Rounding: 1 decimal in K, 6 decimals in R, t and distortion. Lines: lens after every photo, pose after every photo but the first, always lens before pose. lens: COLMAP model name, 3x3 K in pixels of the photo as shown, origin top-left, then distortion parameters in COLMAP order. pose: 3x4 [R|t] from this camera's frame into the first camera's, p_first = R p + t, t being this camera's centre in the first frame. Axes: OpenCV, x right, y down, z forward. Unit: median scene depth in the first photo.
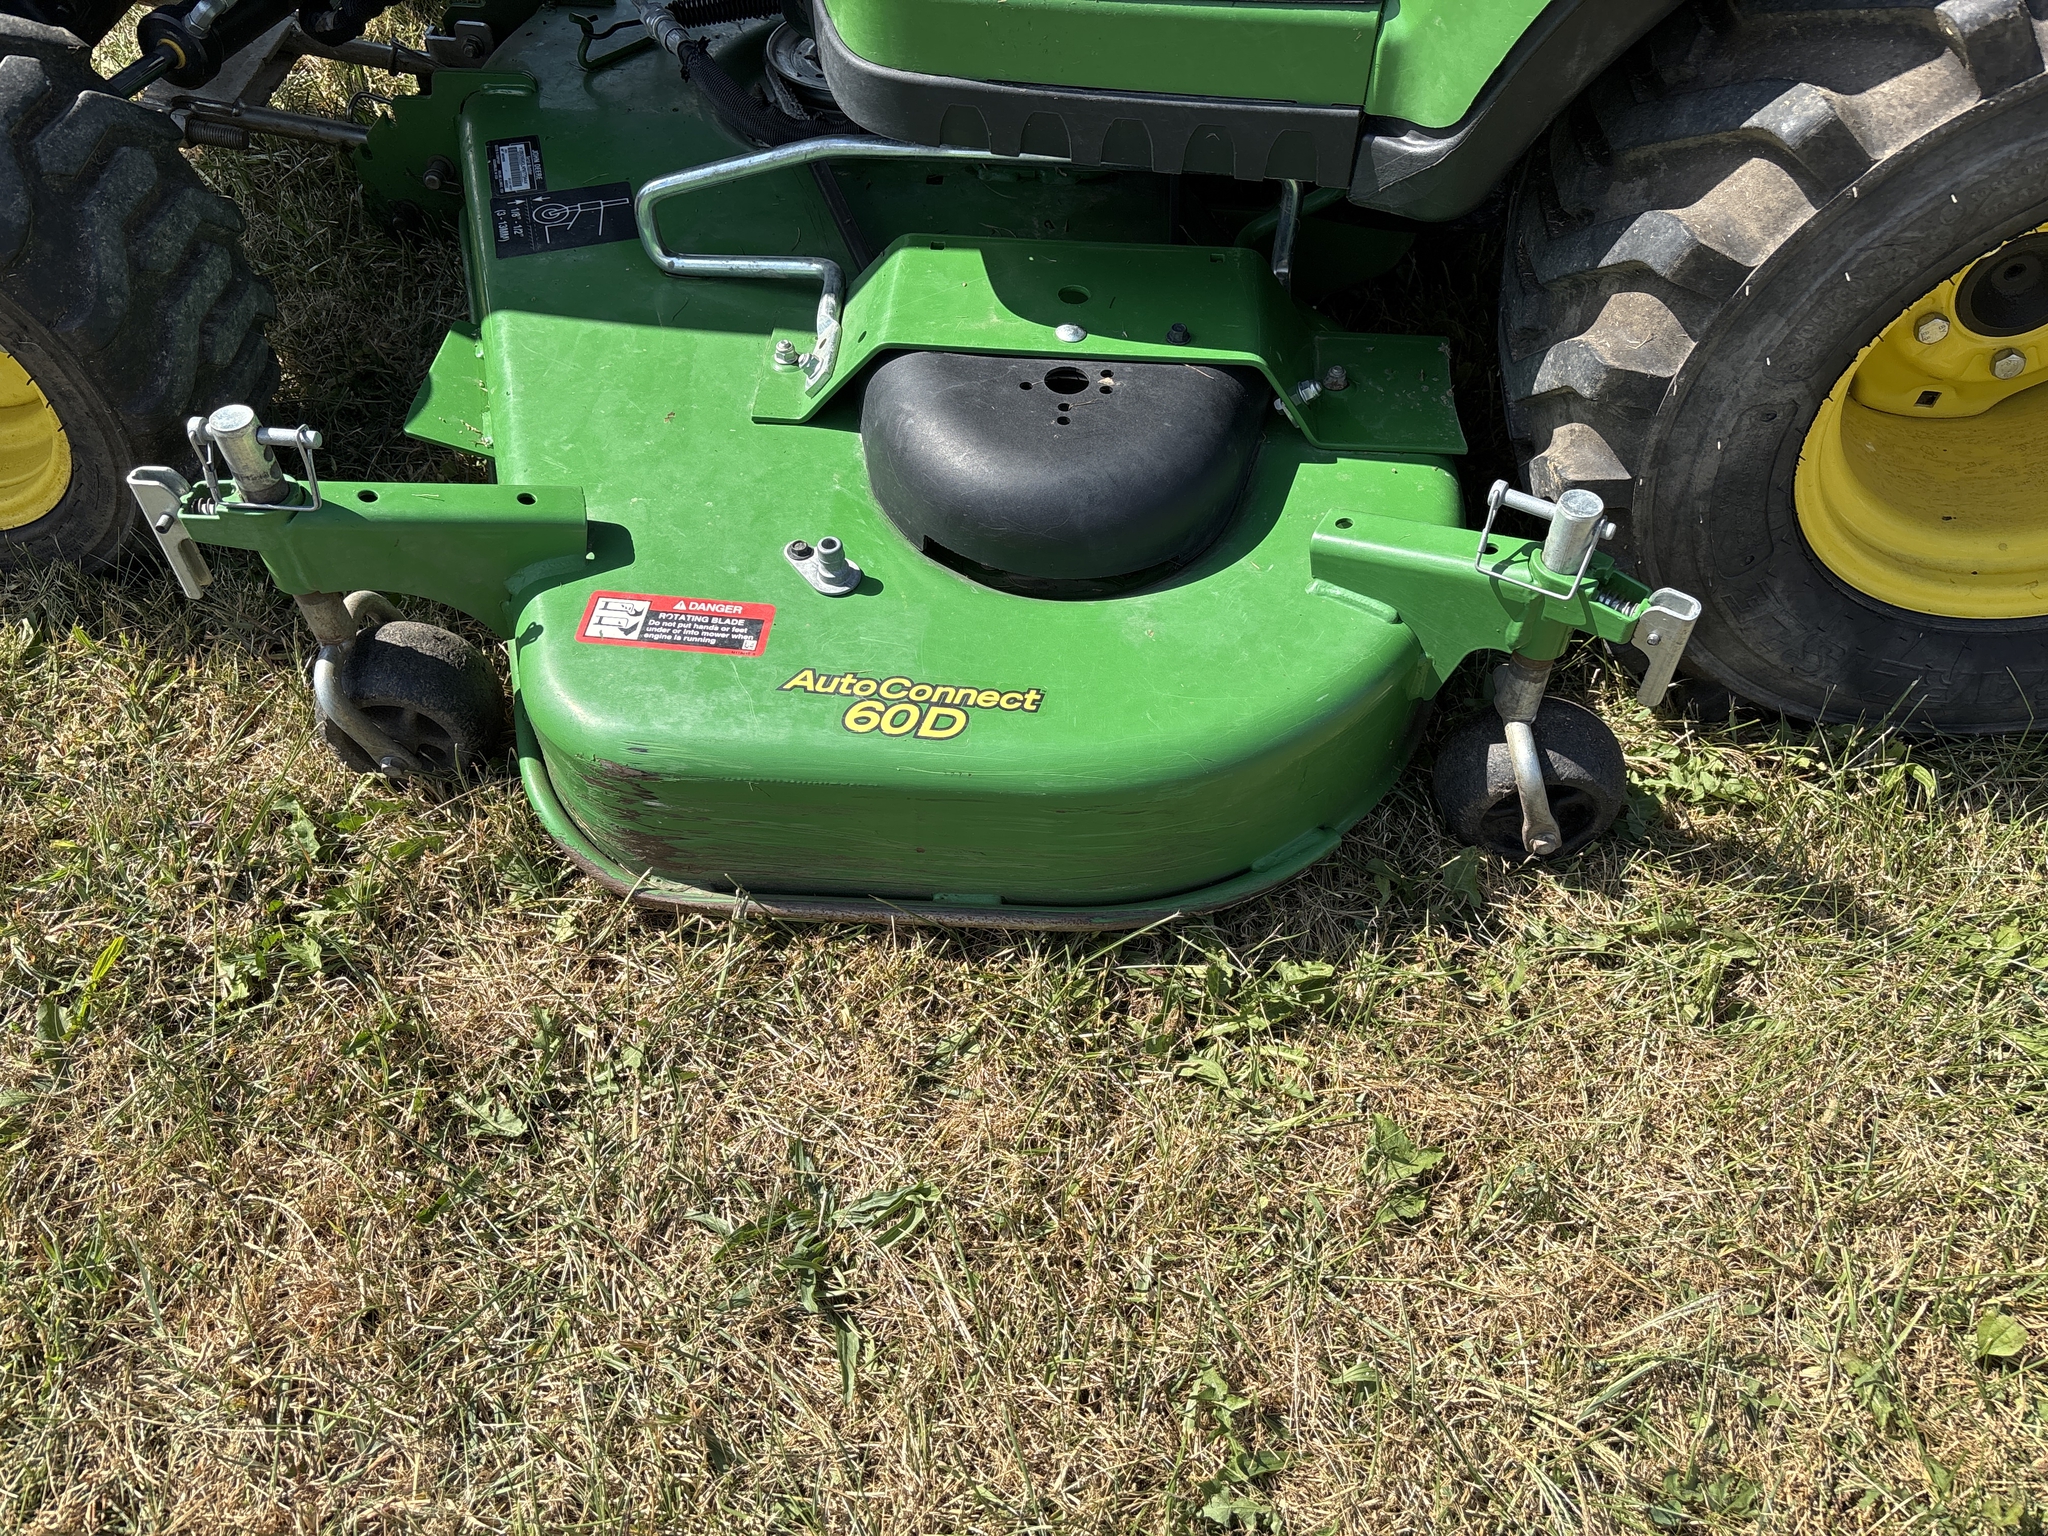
lens RADIAL K [[1545.0, 0, 1024.0], [0, 1545.0, 768.0], [0, 0, 1]] dist [0.078708, -0.090856]
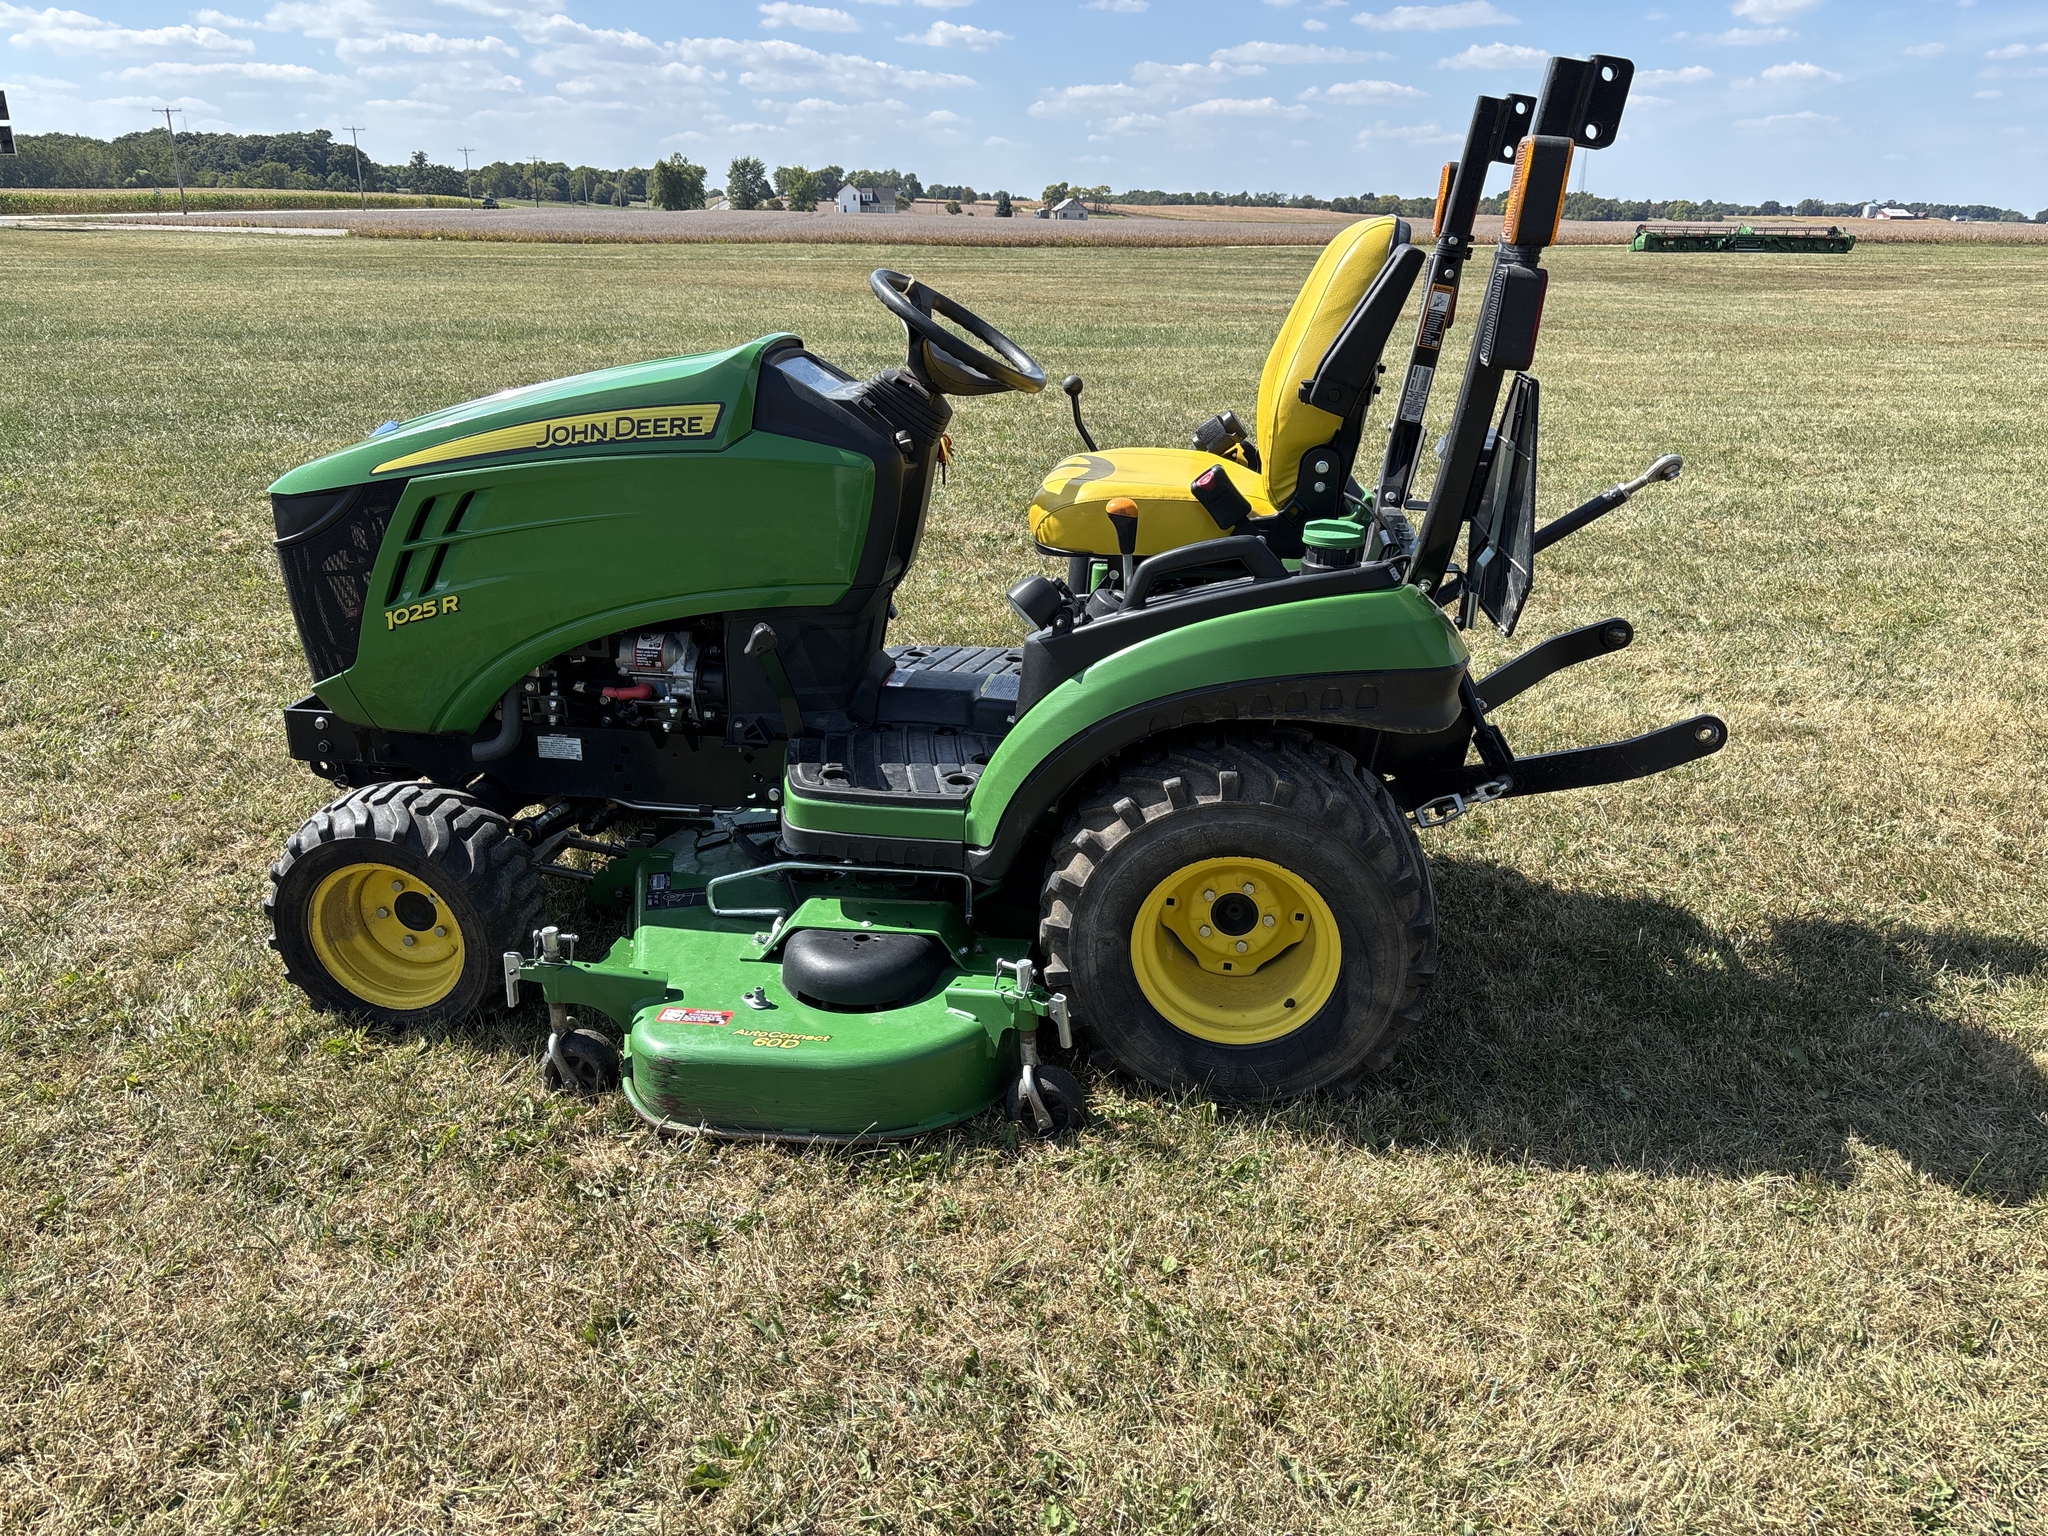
lens RADIAL K [[1545.0, 0, 1024.0], [0, 1545.0, 768.0], [0, 0, 1]] dist [0.078708, -0.090856]
pose [[0.998621, 0.015127, -0.050279, 0.419068], [-0.039275, 0.850747, -0.524106, 0.838802], [0.034847, 0.525358, 0.850168, -1.306402]]
